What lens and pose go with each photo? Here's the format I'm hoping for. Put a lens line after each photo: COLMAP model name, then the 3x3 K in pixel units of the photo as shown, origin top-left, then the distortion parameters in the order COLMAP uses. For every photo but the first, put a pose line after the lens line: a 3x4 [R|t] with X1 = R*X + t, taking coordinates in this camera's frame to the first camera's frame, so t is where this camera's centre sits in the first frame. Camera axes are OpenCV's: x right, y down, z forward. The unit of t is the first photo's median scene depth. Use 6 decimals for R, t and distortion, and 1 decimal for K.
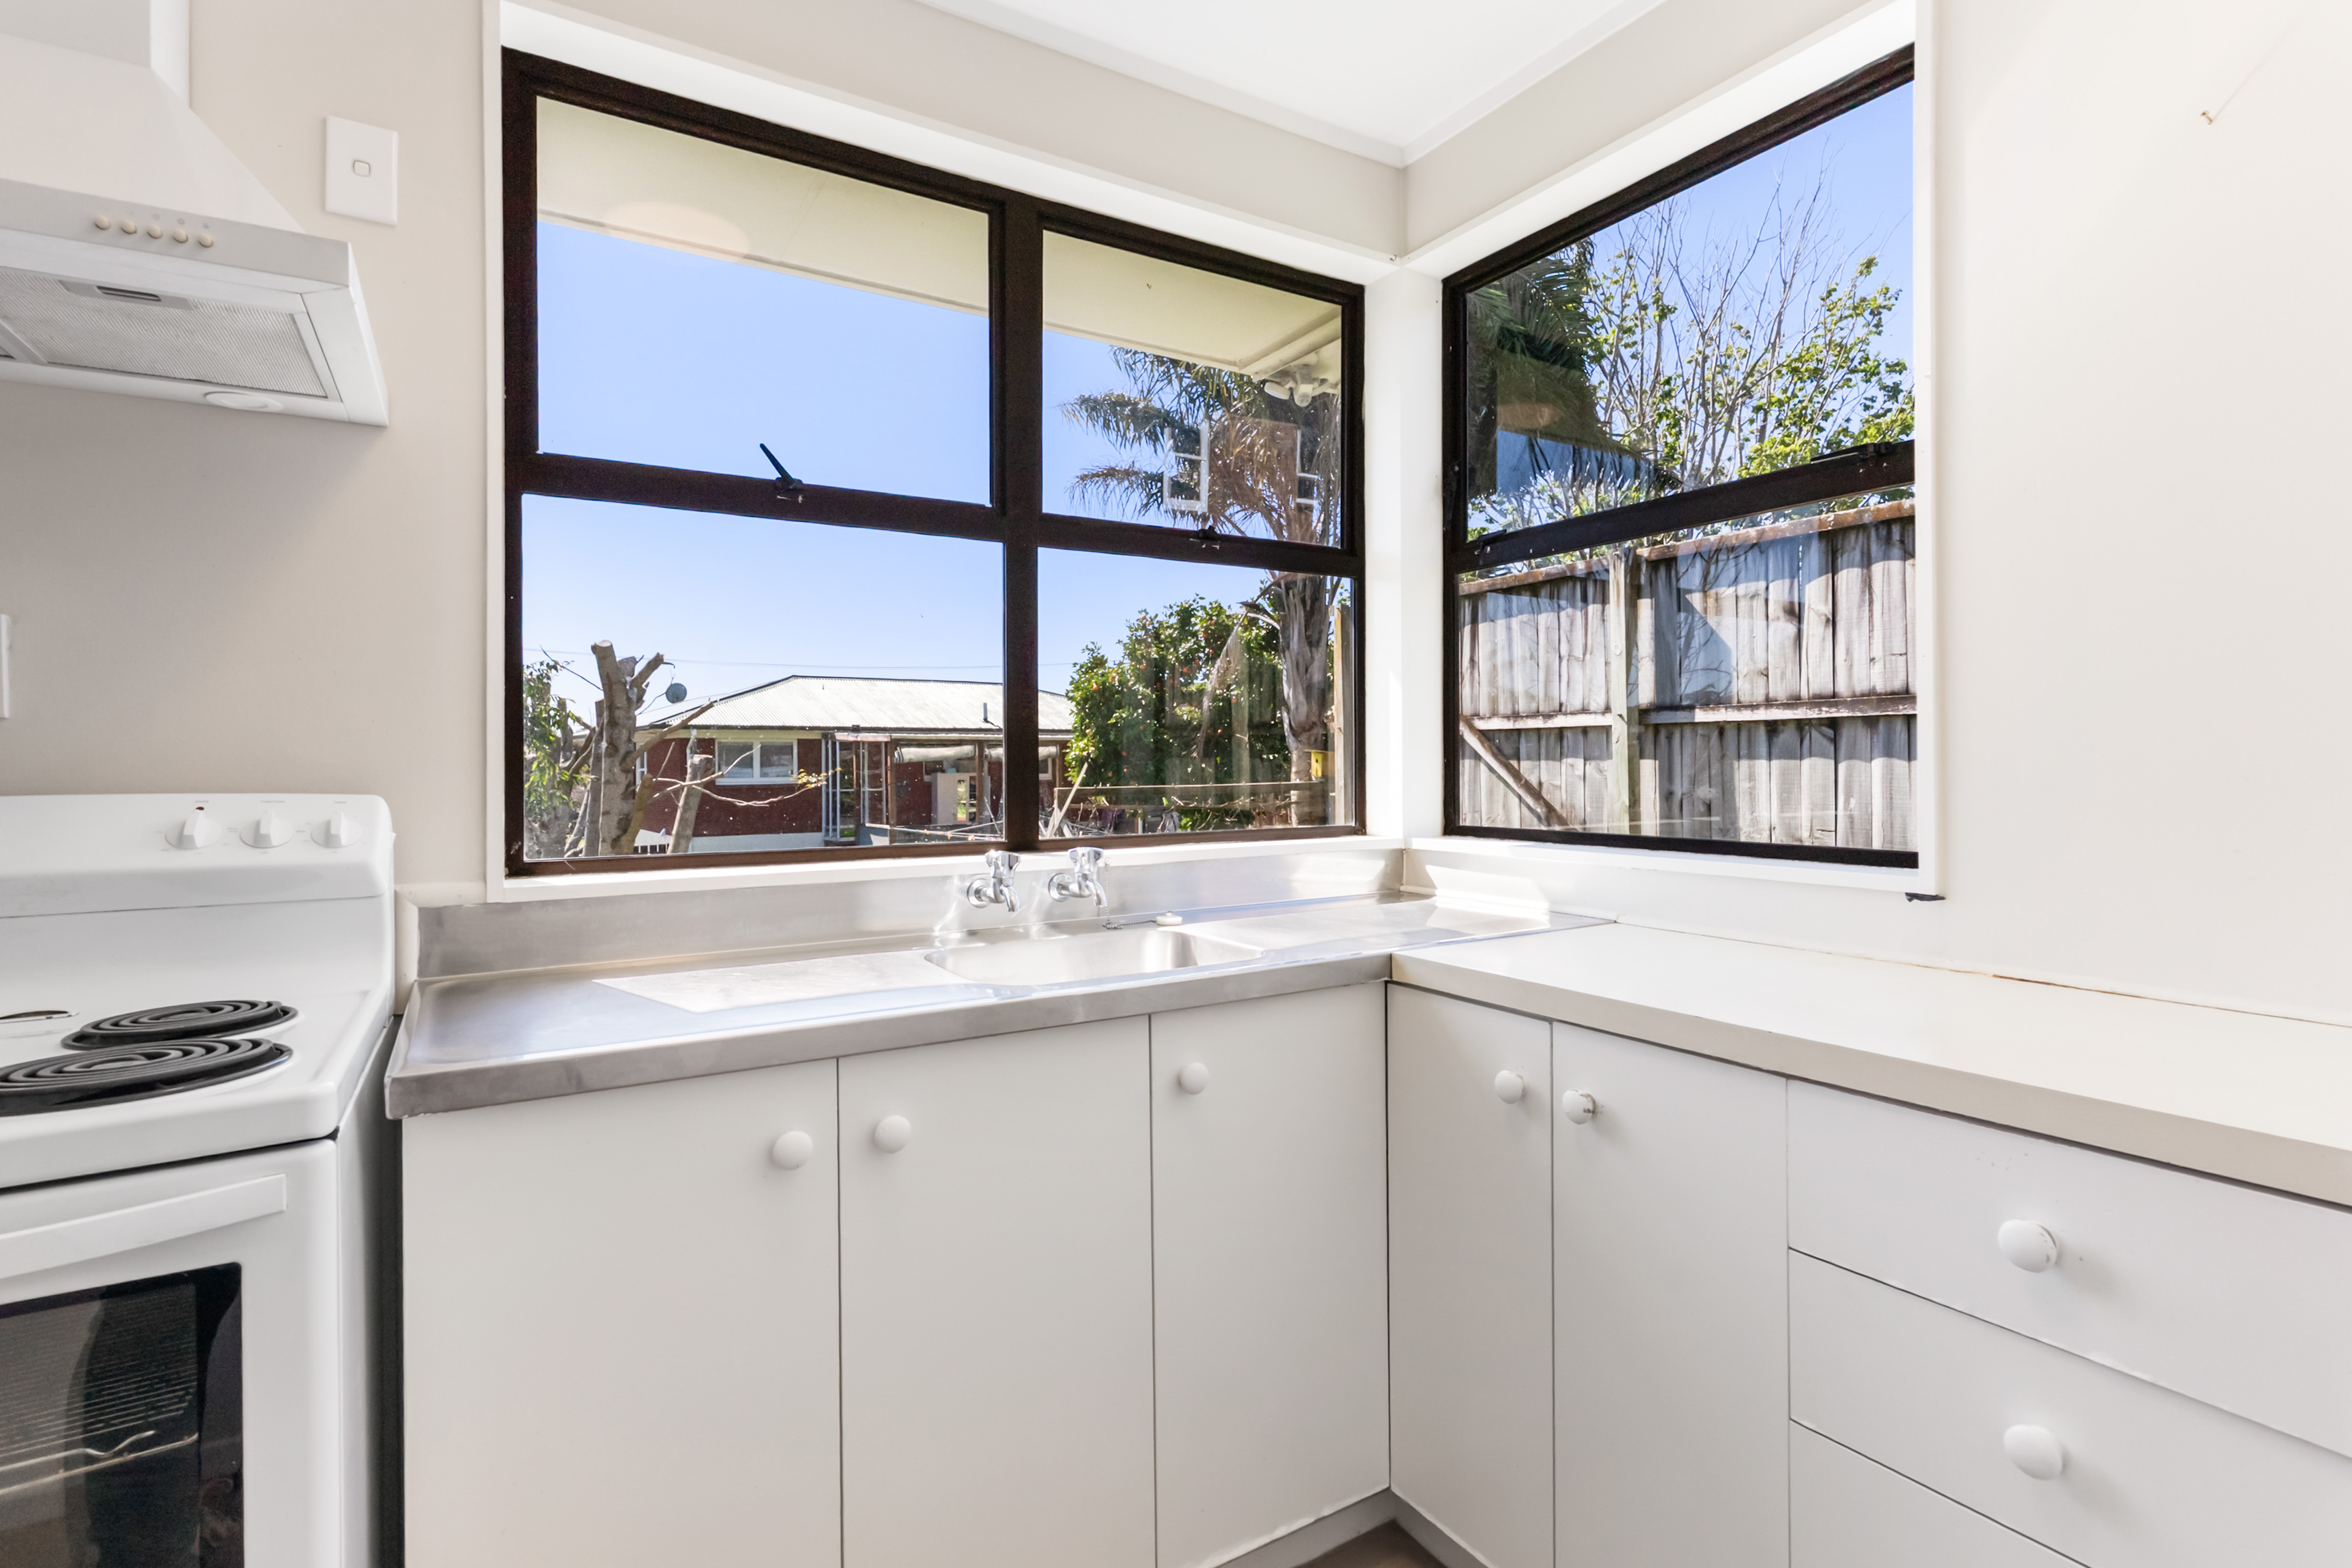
lens RADIAL K [[1137.1, 0, 1194.5], [0, 1137.1, 775.5], [0, 0, 1]] dist [0.001867, -0.000682]
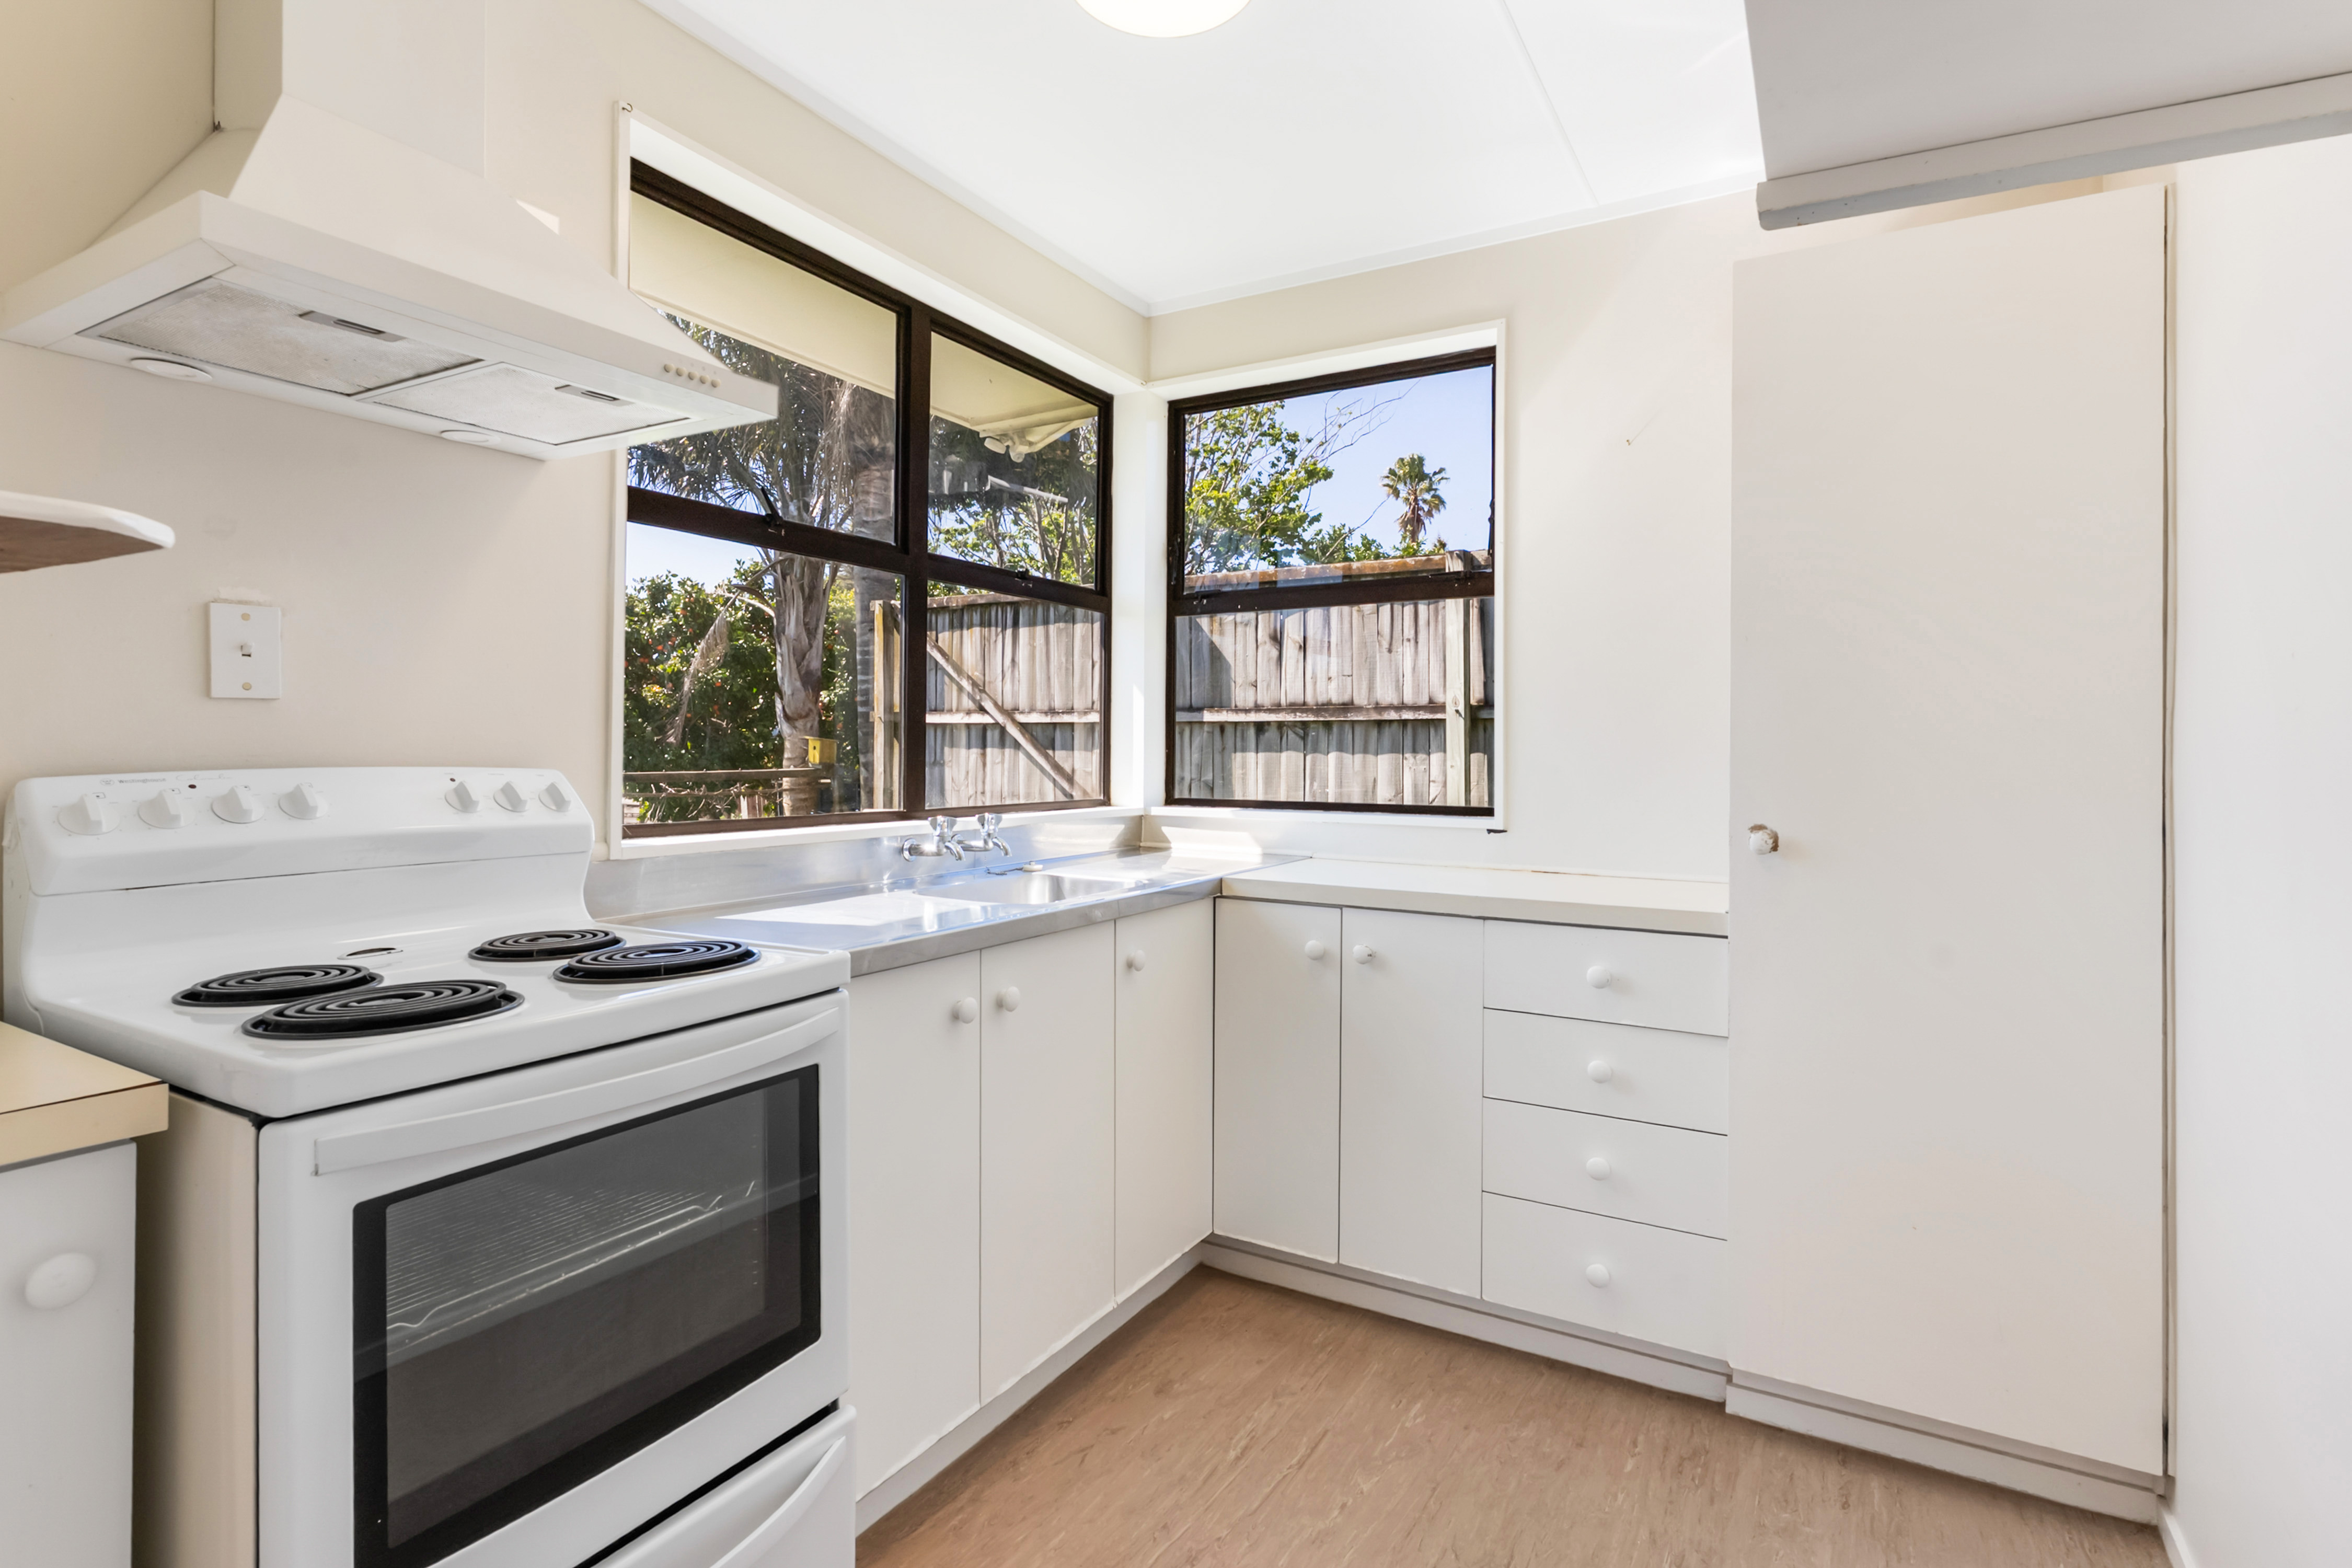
lens RADIAL K [[1137.1, 0, 1198.6], [0, 1137.1, 761.4], [0, 0, 1]] dist [0.001867, -0.000682]
pose [[0.877326, 0.009103, 0.479808, -0.170704], [-0.007965, 0.999959, -0.004407, 0.002229], [-0.479828, 0.000045, 0.877363, -0.093984]]
